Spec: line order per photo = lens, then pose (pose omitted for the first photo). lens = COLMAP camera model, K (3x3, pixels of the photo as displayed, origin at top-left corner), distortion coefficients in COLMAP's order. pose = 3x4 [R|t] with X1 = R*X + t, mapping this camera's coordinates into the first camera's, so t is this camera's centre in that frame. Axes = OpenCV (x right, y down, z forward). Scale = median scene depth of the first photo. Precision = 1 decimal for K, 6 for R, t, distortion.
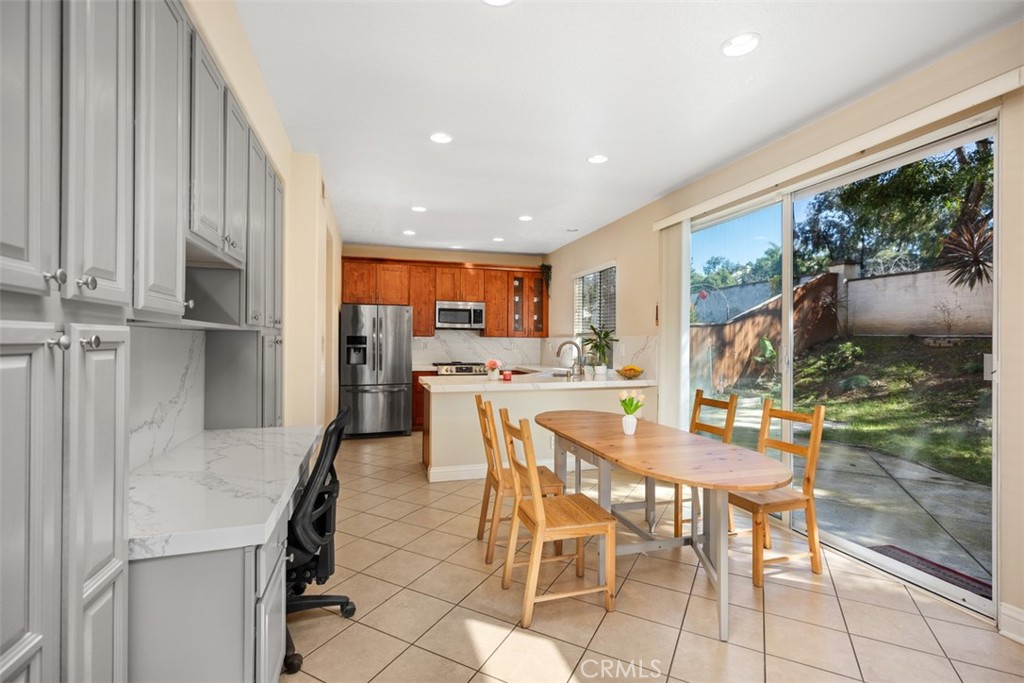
lens RADIAL K [[457.9, 0, 512.0], [0, 457.9, 341.5], [0, 0, 1]] dist [0.001551, 0.000554]
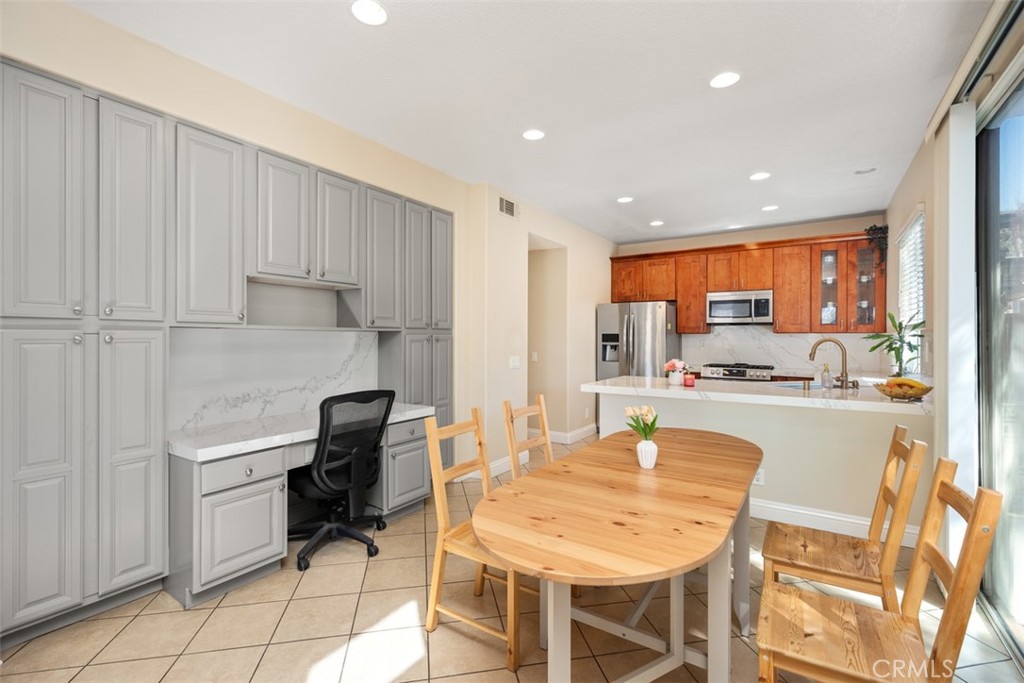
lens RADIAL K [[455.7, 0, 509.0], [0, 455.7, 337.7], [0, 0, 1]] dist [0.002855, 0.000279]
pose [[0.632058, -0.005254, -0.774903, 0.270387], [0.001797, 0.999984, -0.005313, 0.001125], [0.774919, 0.001966, 0.632058, 0.154606]]
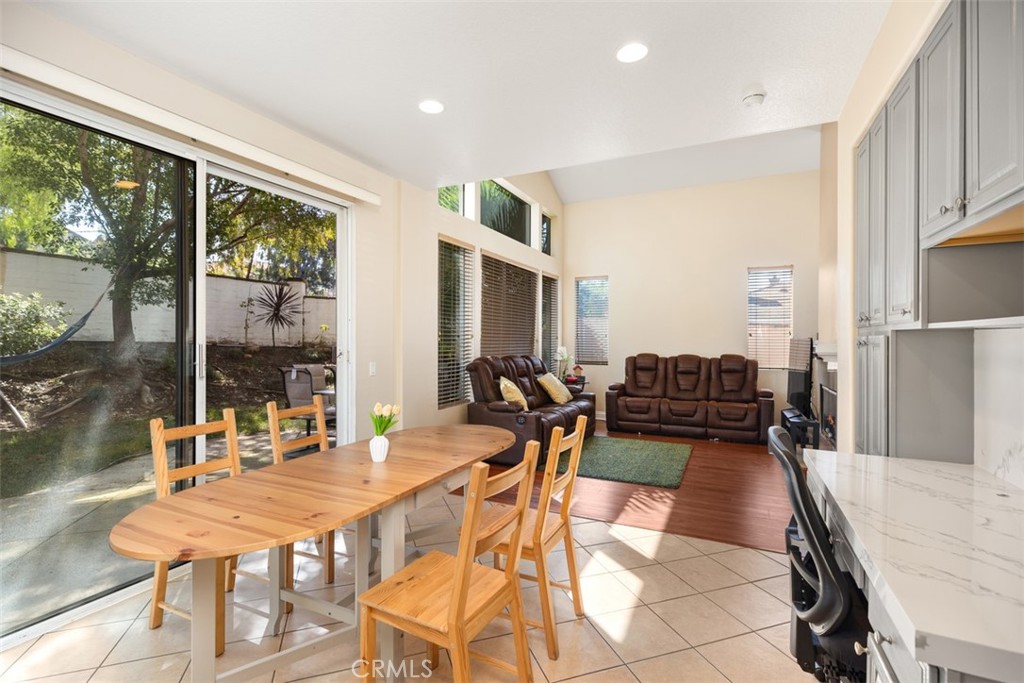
lens RADIAL K [[457.9, 0, 512.0], [0, 457.9, 341.5], [0, 0, 1]] dist [0.001551, 0.000554]
pose [[-0.733564, -0.012815, 0.679500, -0.174880], [-0.009209, 0.999918, 0.008916, -0.002597], [-0.679558, 0.000283, -0.733622, 0.570835]]
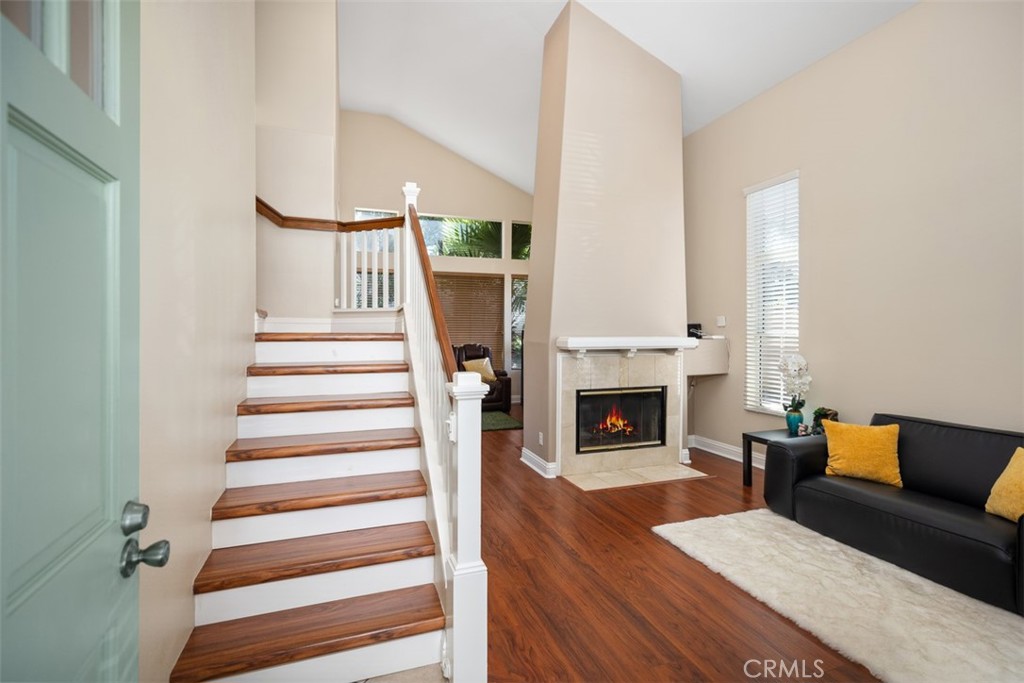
lens RADIAL K [[461.6, 0, 511.1], [0, 461.6, 333.5], [0, 0, 1]] dist [0.001961, 0.000204]
pose [[-0.045618, -0.009853, 0.998910, -0.783388], [-0.000104, 0.999951, 0.009859, -0.006079], [-0.998959, 0.000346, -0.045617, -0.169761]]
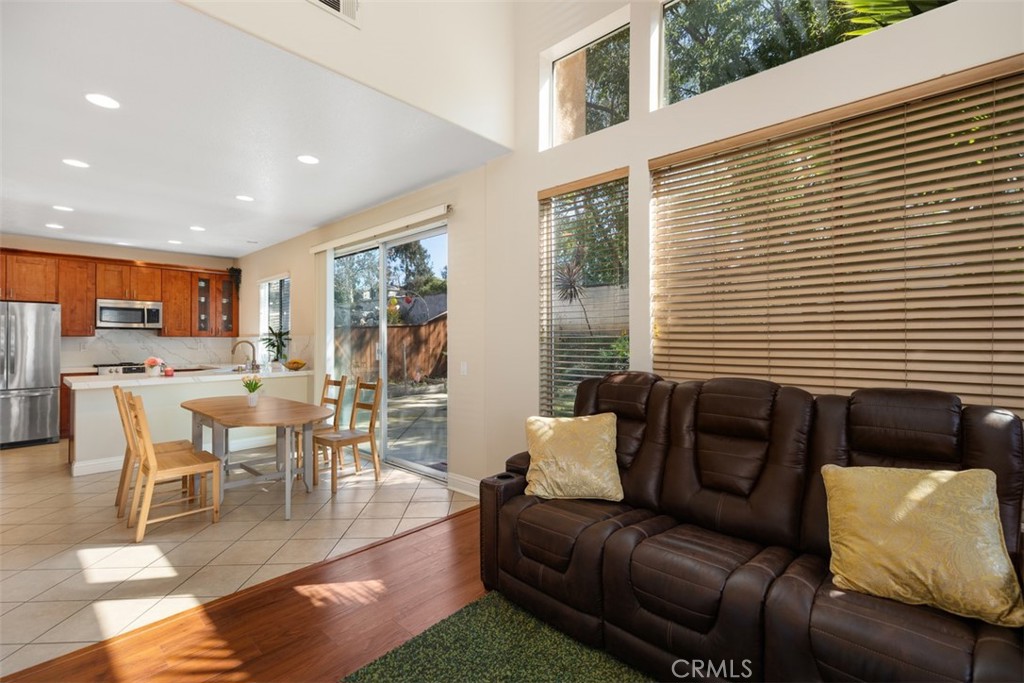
lens RADIAL K [[455.7, 0, 509.0], [0, 455.7, 337.7], [0, 0, 1]] dist [0.002855, 0.000279]
pose [[0.864864, -0.004318, 0.501988, 0.097559], [0.007000, 0.999970, -0.003459, 0.001093], [-0.501958, 0.006505, 0.864868, -0.246981]]
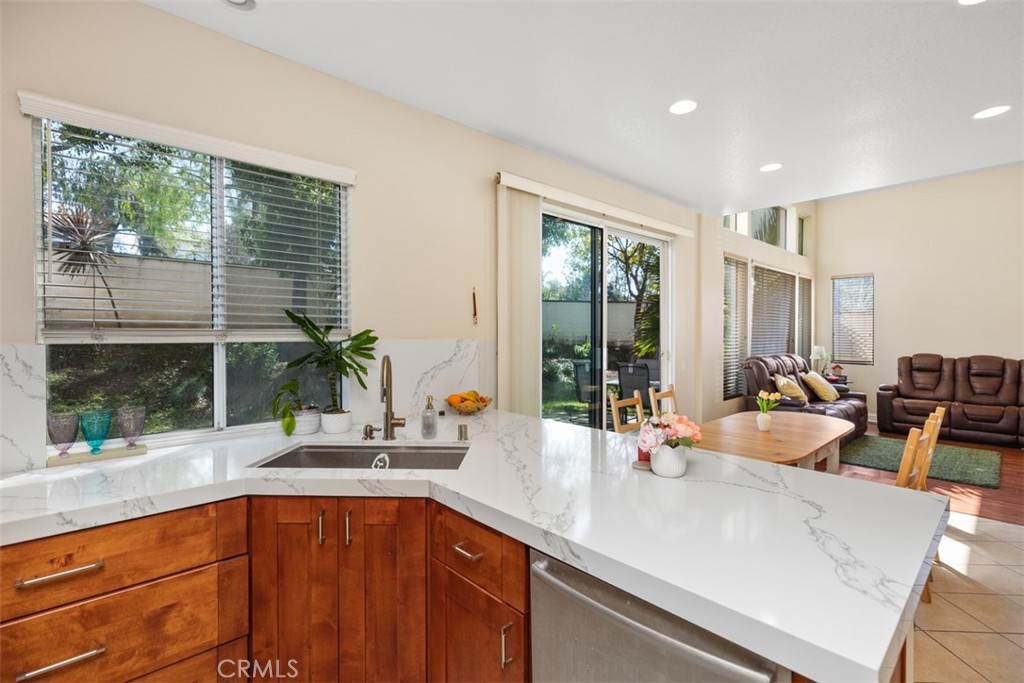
lens RADIAL K [[457.9, 0, 512.0], [0, 457.9, 341.5], [0, 0, 1]] dist [0.001551, 0.000554]
pose [[-0.430774, -0.020269, 0.902232, -0.198004], [-0.001144, 0.999759, 0.021914, -0.015382], [-0.902459, 0.008408, -0.430694, 0.826075]]
